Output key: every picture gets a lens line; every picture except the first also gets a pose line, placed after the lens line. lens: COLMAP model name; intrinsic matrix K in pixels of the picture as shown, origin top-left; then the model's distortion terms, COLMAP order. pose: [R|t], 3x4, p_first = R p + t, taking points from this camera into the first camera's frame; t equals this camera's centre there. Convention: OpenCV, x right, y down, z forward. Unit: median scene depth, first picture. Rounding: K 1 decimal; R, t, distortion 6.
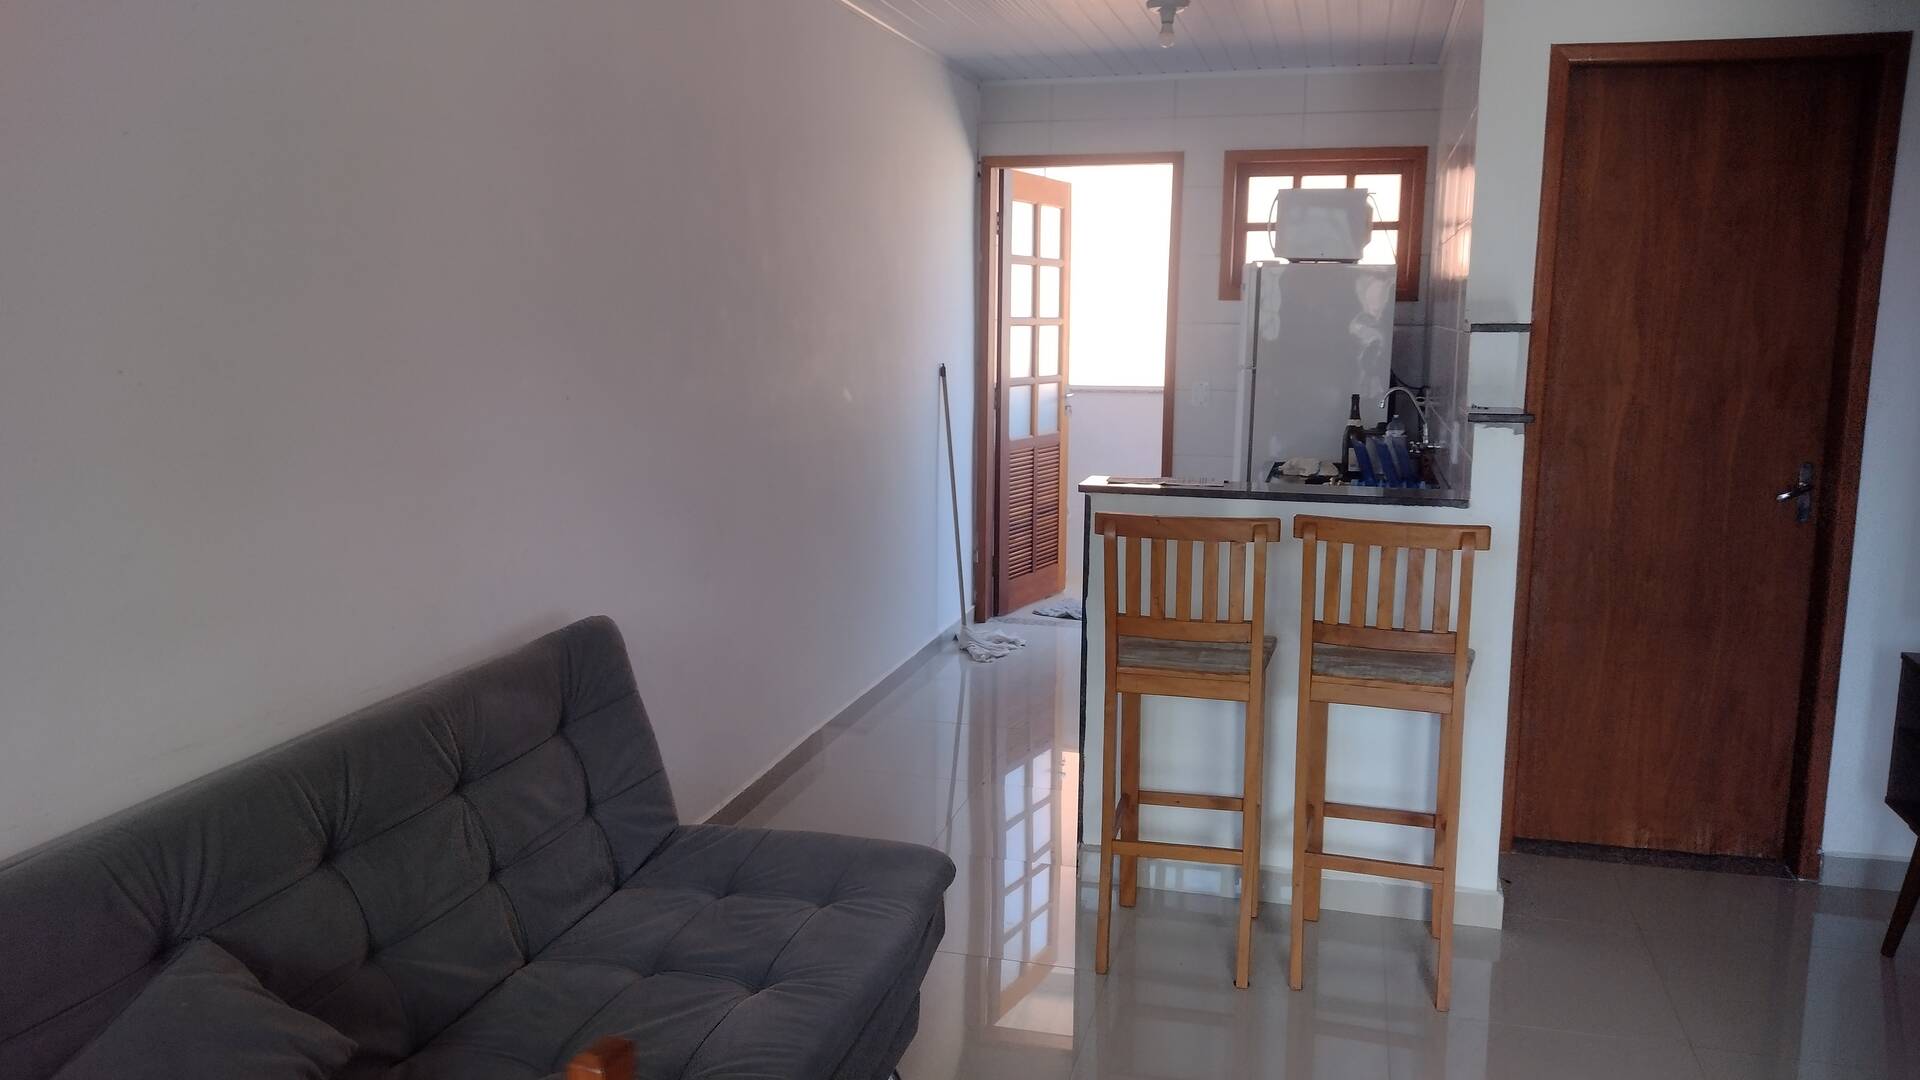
lens RADIAL K [[1435.2, 0, 960.0], [0, 1435.2, 540.0], [0, 0, 1]] dist [0.098427, -0.169277]
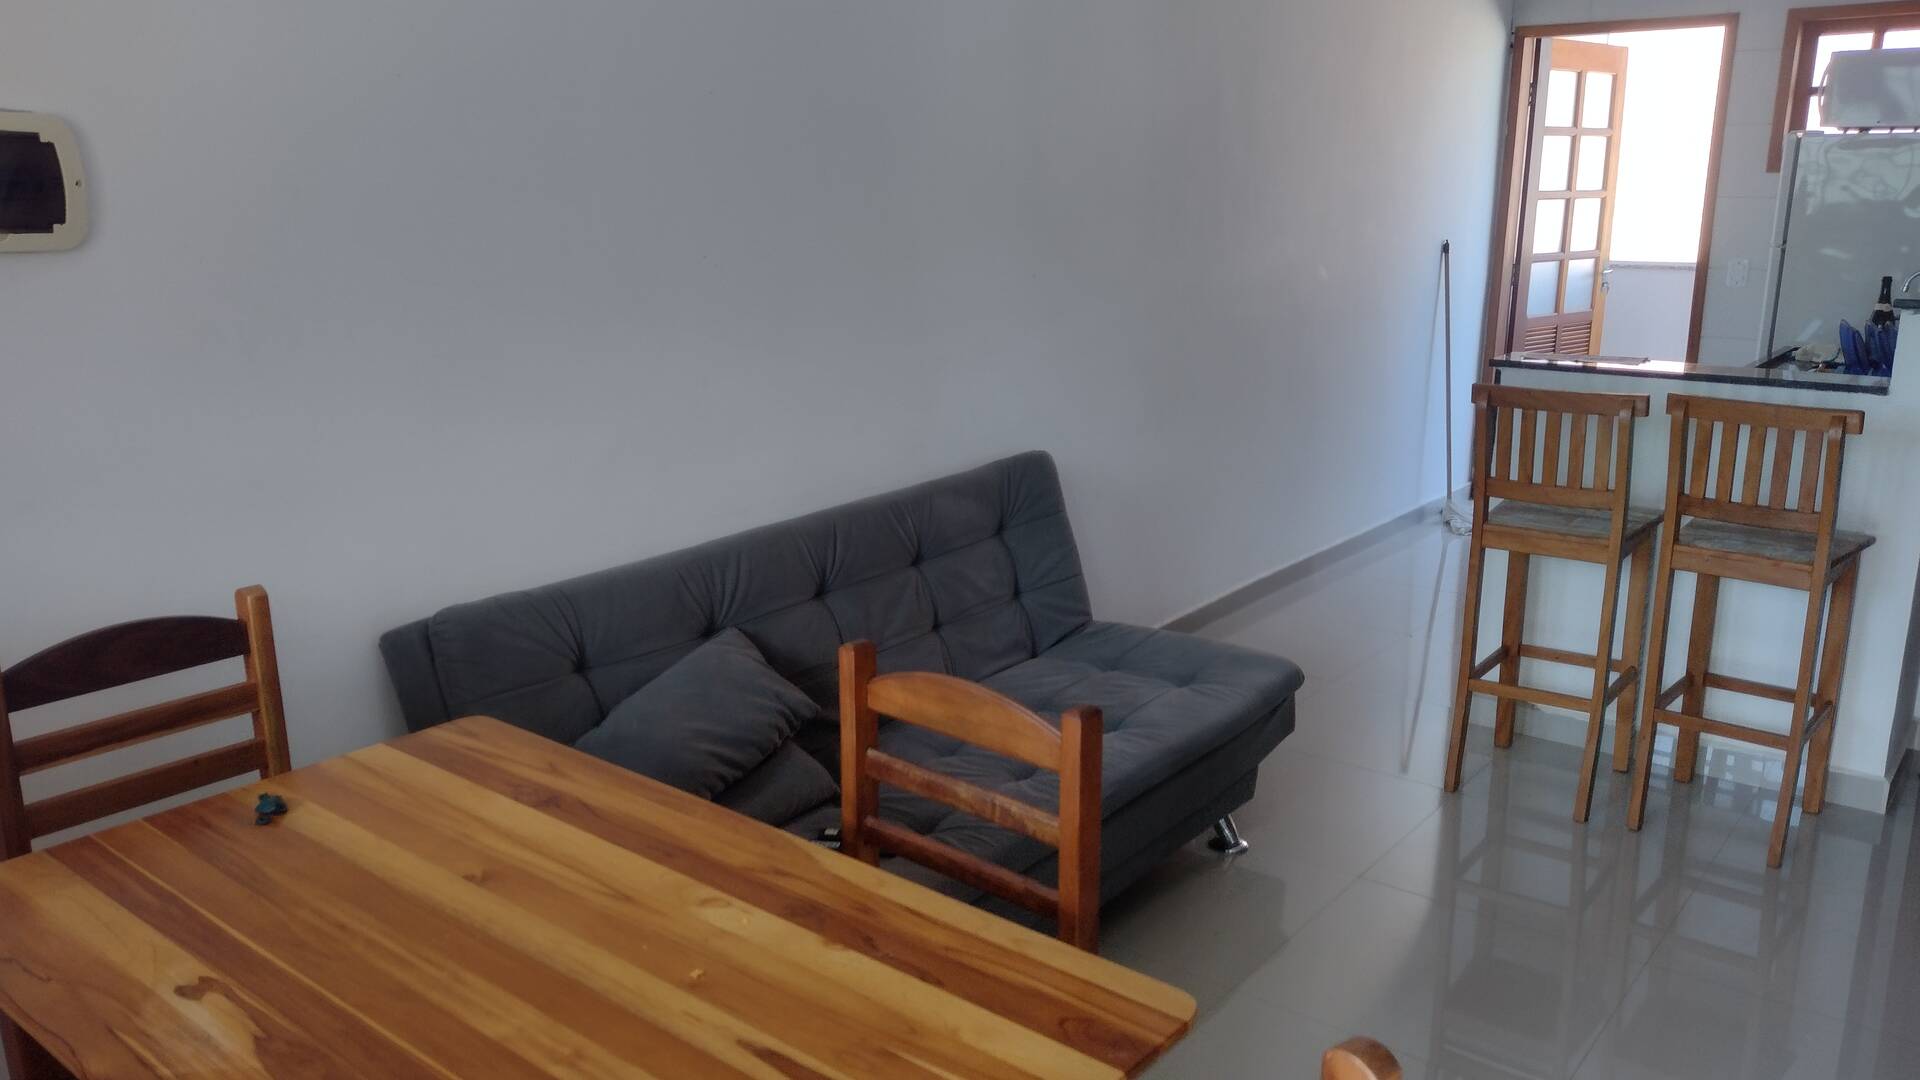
lens RADIAL K [[1435.2, 0, 960.0], [0, 1435.2, 540.0], [0, 0, 1]] dist [0.098427, -0.169277]
pose [[0.918604, 0.081528, -0.386678, 0.153092], [-0.047839, 0.994233, 0.095976, 0.010981], [0.392273, -0.069666, 0.917207, -0.164274]]
